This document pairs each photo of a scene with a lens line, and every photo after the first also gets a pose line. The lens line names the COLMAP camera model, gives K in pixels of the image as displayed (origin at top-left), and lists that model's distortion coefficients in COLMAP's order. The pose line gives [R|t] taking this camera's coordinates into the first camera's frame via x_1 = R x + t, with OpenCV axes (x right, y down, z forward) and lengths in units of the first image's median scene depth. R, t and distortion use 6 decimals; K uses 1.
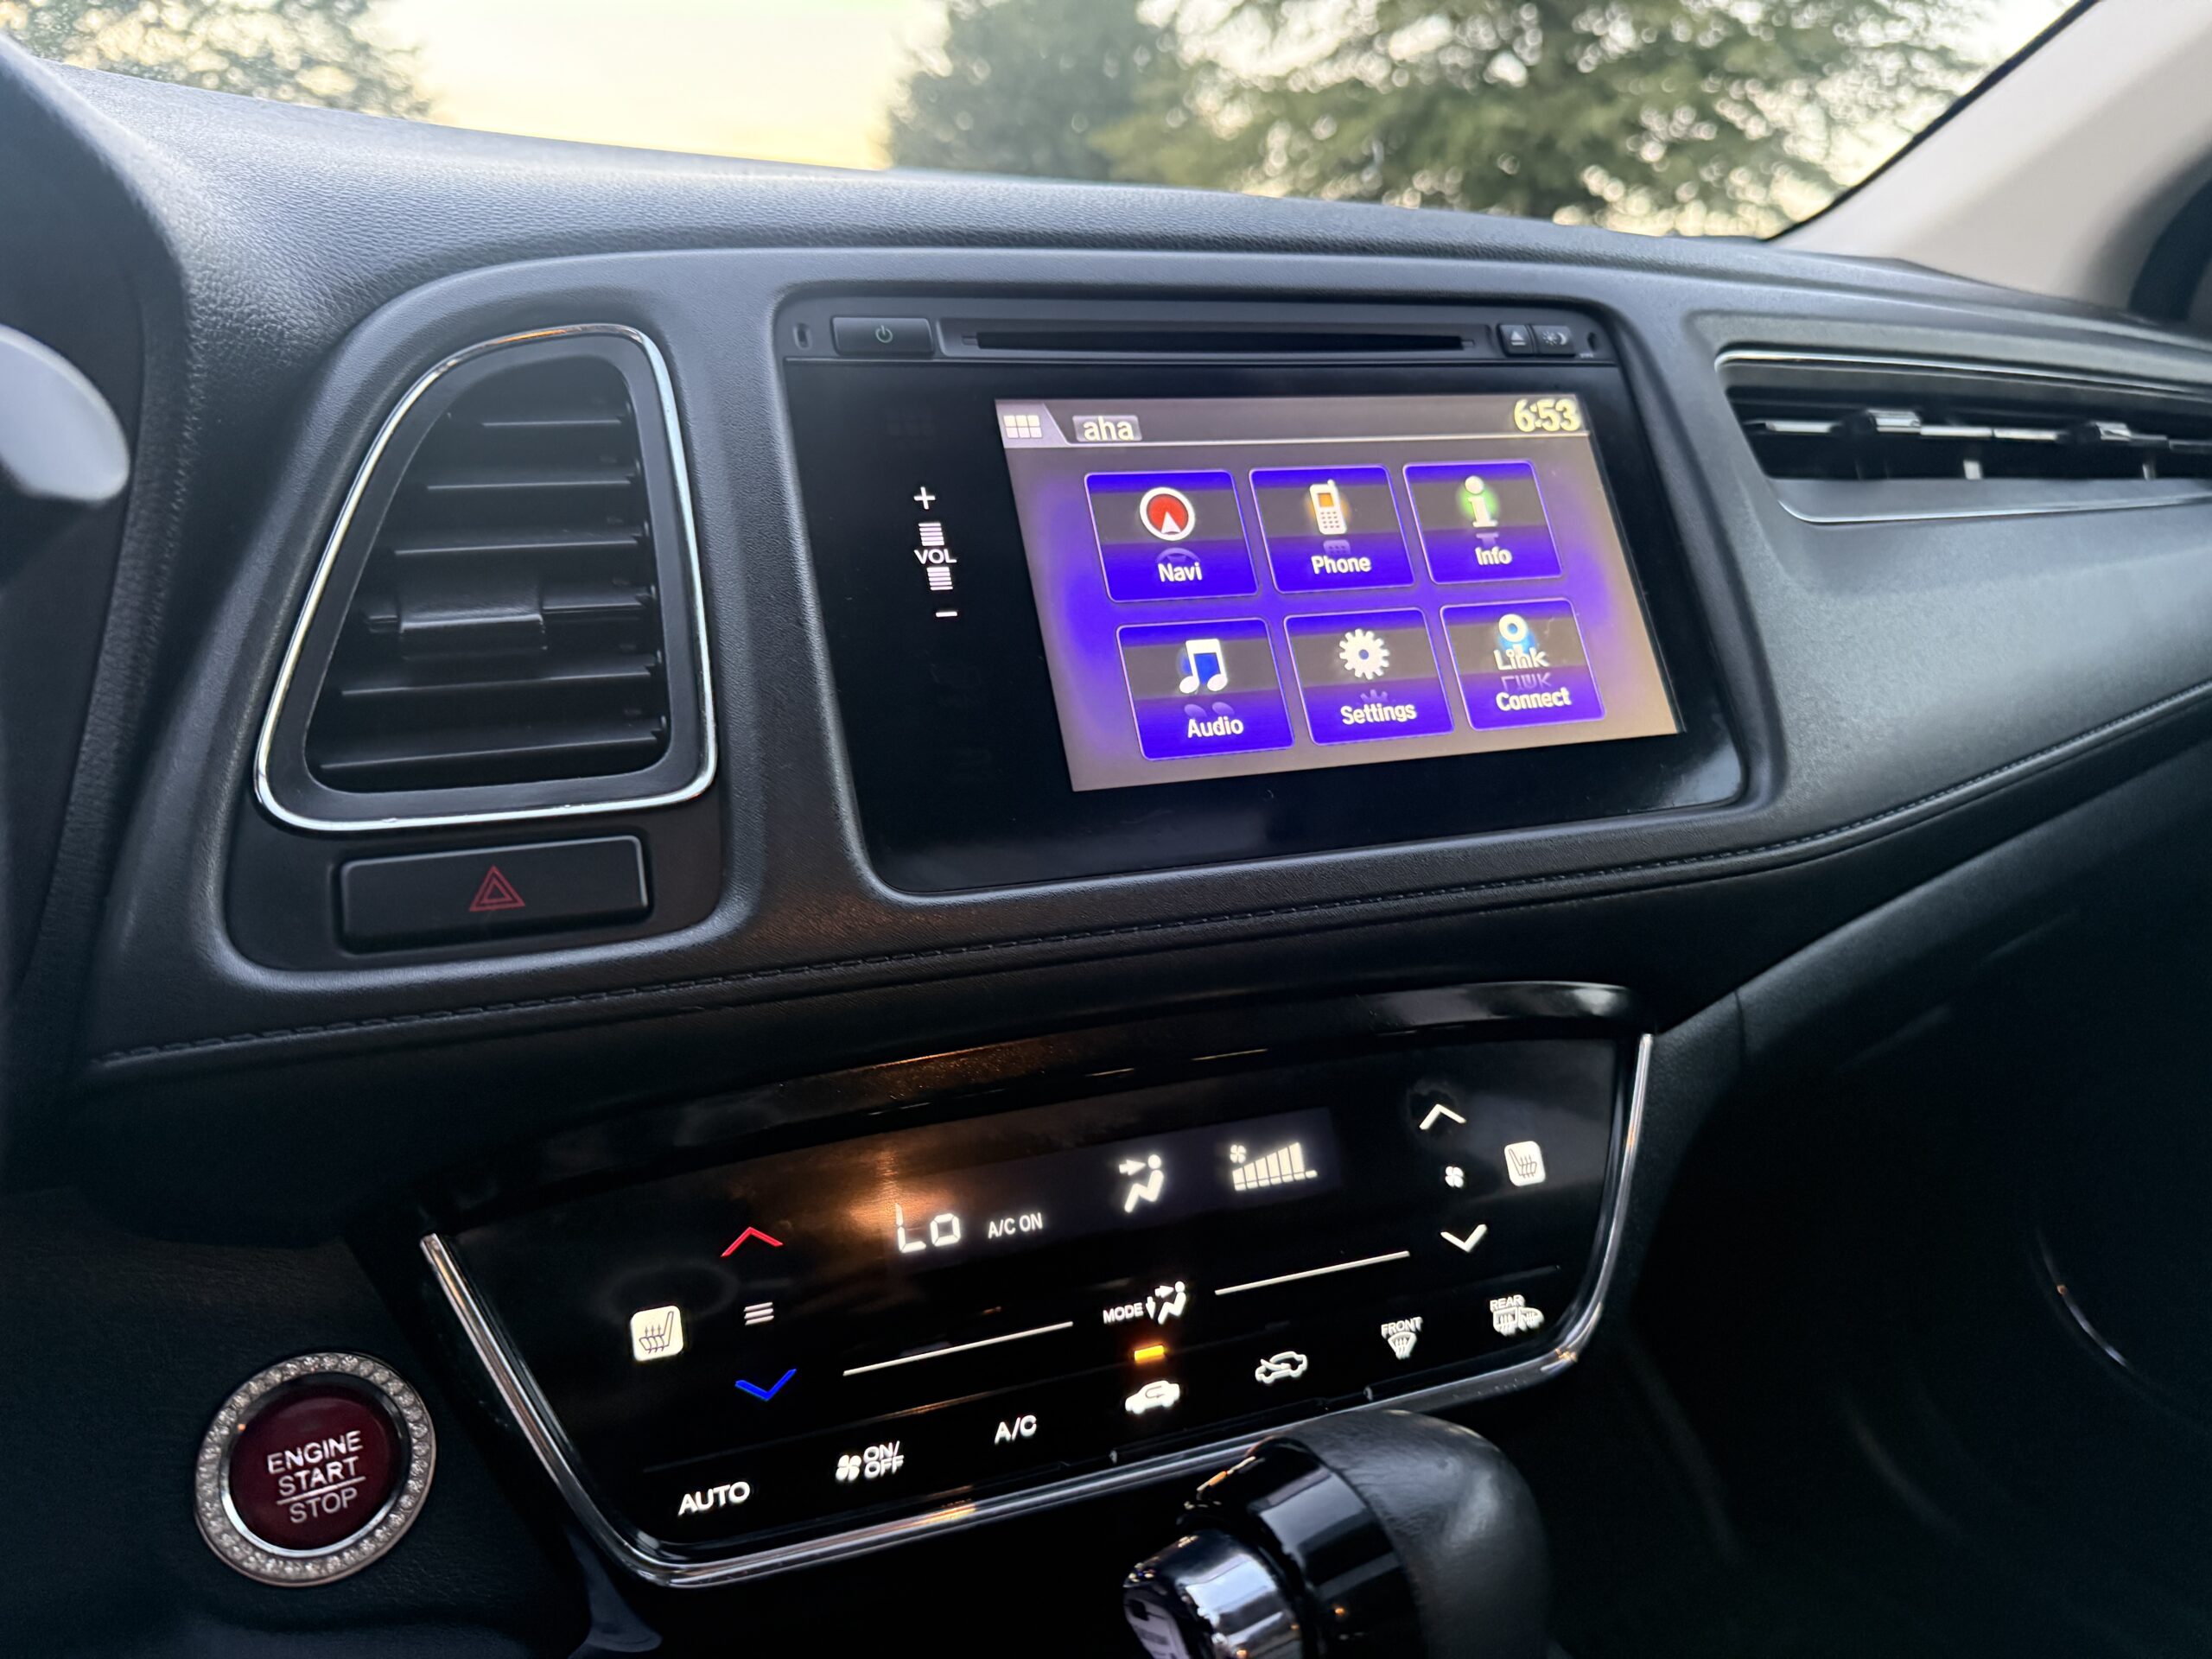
lens RADIAL K [[1580.6, 0, 1094.1], [0, 1580.6, 837.2], [0, 0, 1]] dist [0.024534, -0.034008]
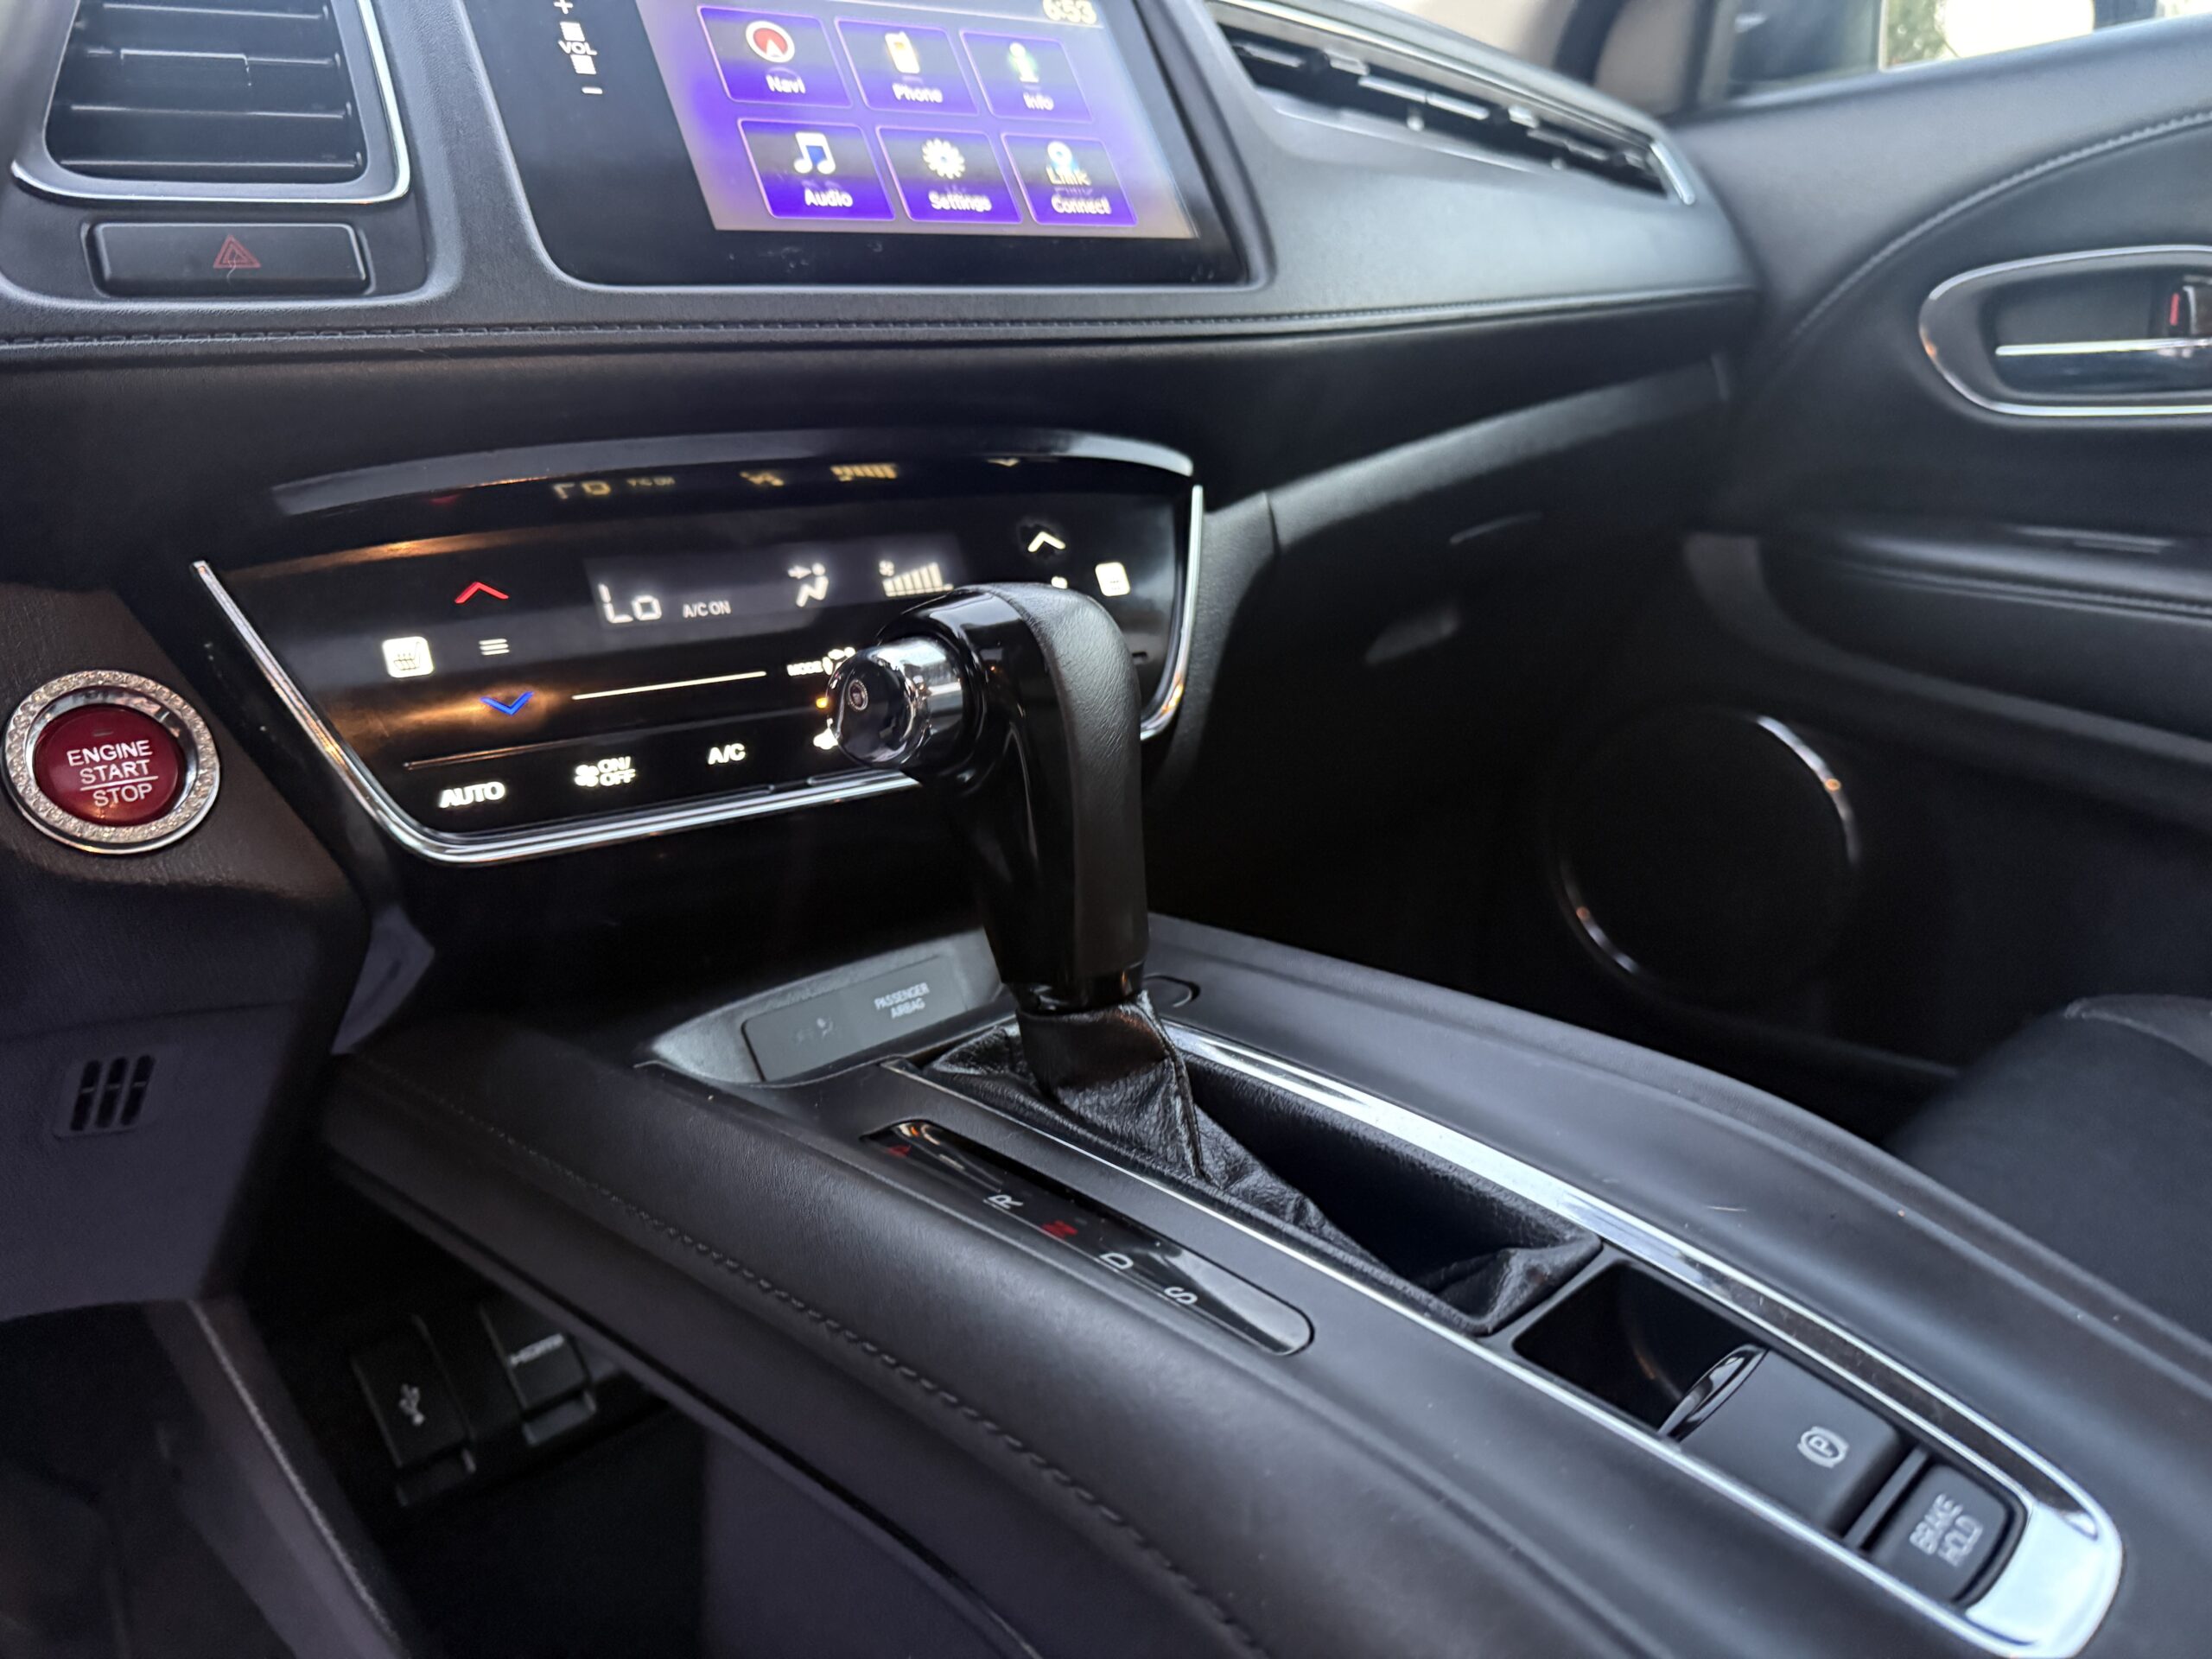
lens RADIAL K [[1580.6, 0, 1087.7], [0, 1580.6, 833.5], [0, 0, 1]] dist [0.024534, -0.034008]
pose [[0.970019, -0.105795, 0.218791, -0.048251], [0.108471, 0.994100, -0.000220, 0.426862], [-0.217477, 0.023946, 0.975772, -0.228699]]
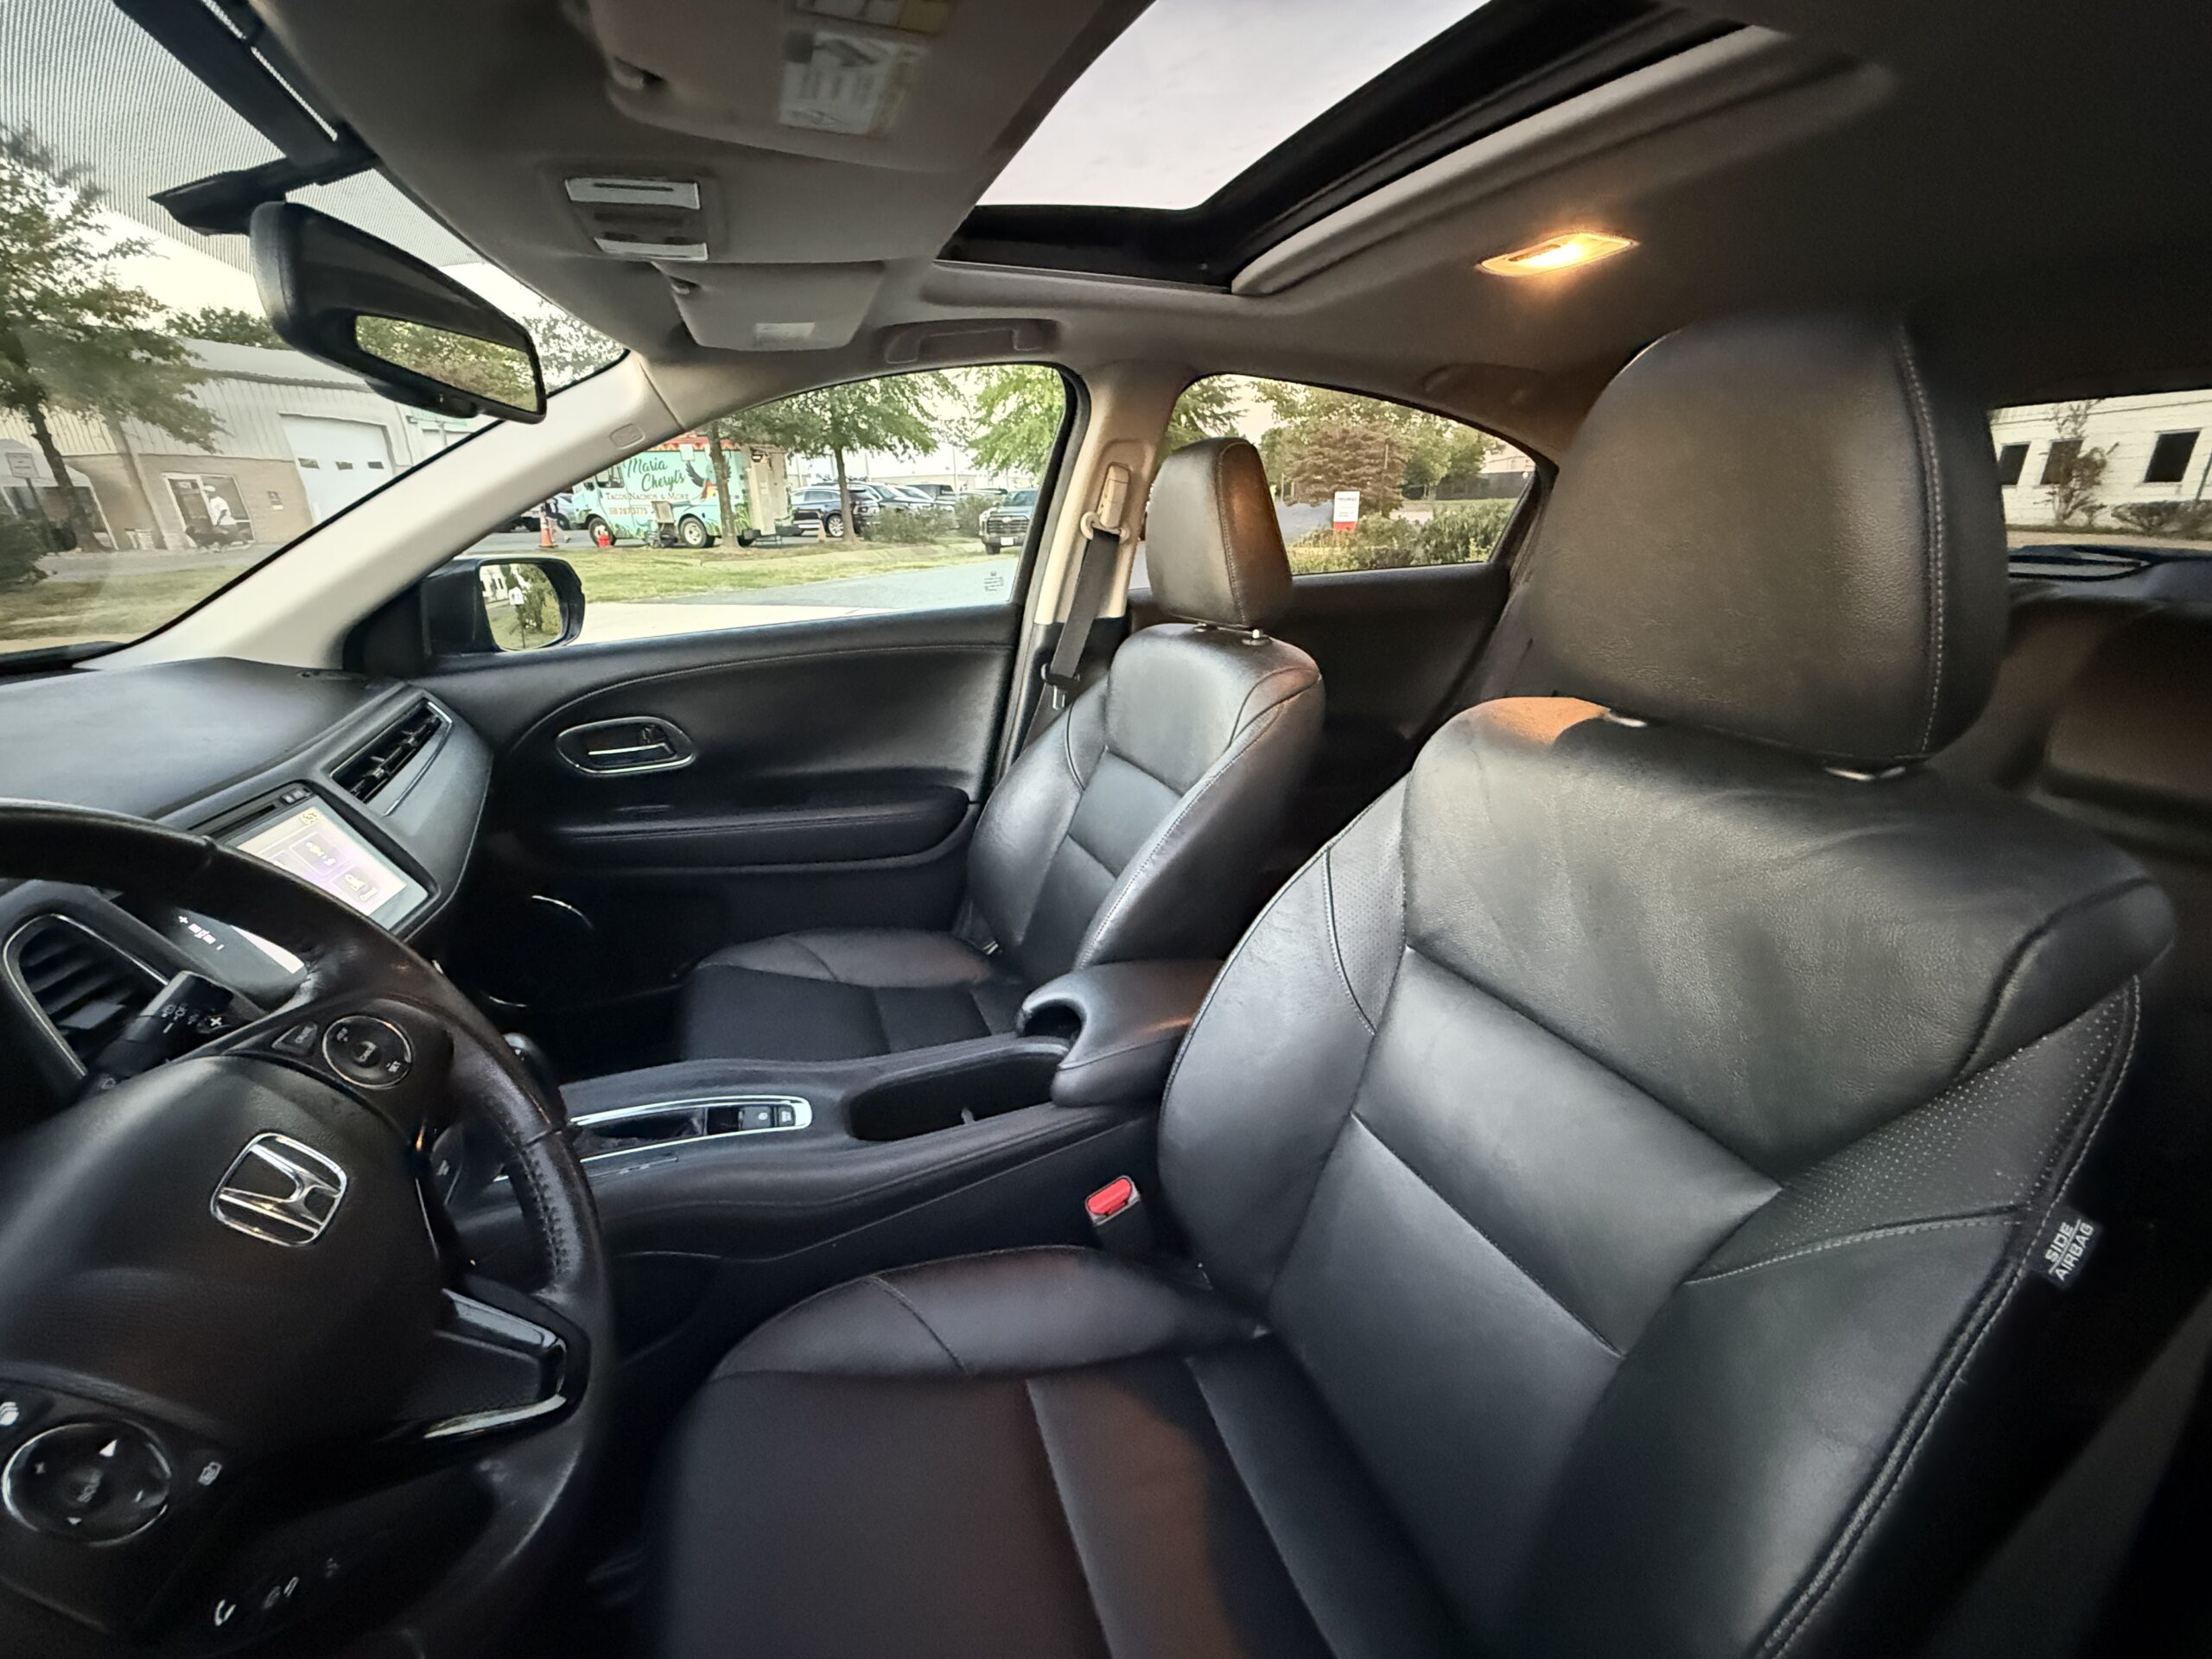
lens RADIAL K [[882.7, 0, 1088.2], [0, 882.7, 846.9], [0, 0, 1]] dist [0.009198, -0.000734]
pose [[0.185267, -0.373382, 0.908990, -1.261214], [0.274555, 0.907834, 0.316949, -0.390799], [-0.943555, 0.190847, 0.270706, -1.137728]]
